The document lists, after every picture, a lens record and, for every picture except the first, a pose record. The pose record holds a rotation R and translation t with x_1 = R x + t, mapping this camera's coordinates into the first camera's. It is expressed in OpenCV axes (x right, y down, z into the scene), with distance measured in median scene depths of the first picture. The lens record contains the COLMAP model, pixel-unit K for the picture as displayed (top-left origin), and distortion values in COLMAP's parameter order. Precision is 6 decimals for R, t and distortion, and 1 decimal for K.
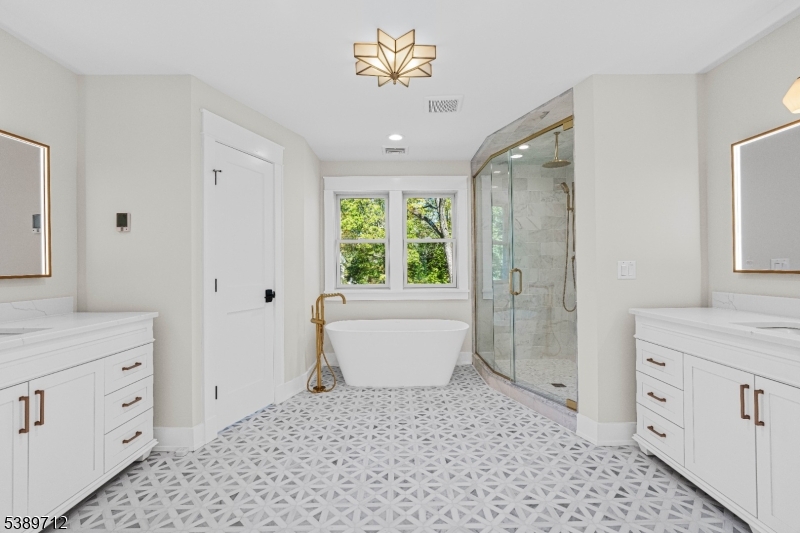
lens RADIAL K [[356.9, 0, 401.9], [0, 356.9, 264.6], [0, 0, 1]] dist [-0.005706, 0.001424]
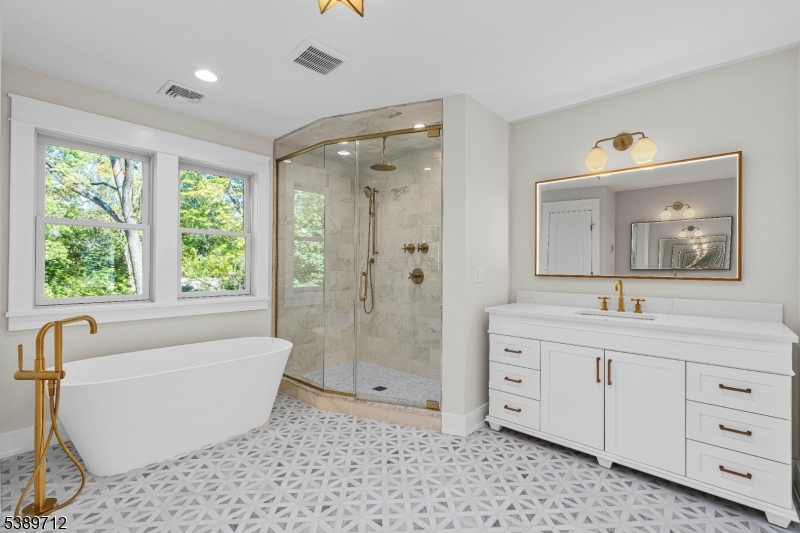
lens RADIAL K [[356.9, 0, 401.9], [0, 356.9, 264.6], [0, 0, 1]] dist [-0.005706, 0.001424]
pose [[0.675338, 0.017416, 0.737303, -0.365904], [-0.015480, 0.999836, -0.009438, -0.000798], [-0.737346, -0.005039, 0.675496, 0.391019]]
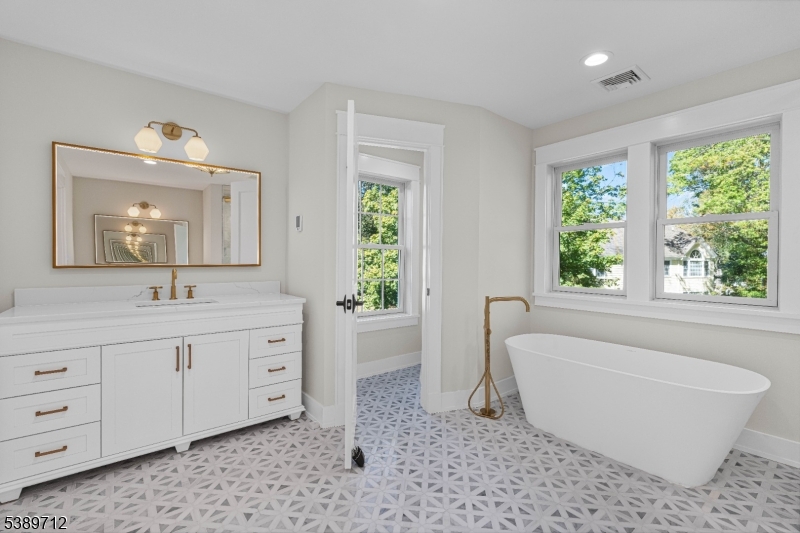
lens RADIAL K [[356.9, 0, 401.9], [0, 356.9, 264.6], [0, 0, 1]] dist [-0.005706, 0.001424]
pose [[0.619633, 0.022035, -0.784582, 0.387301], [-0.009430, 0.999743, 0.020631, -0.004085], [0.784835, -0.005385, 0.619681, 0.479953]]
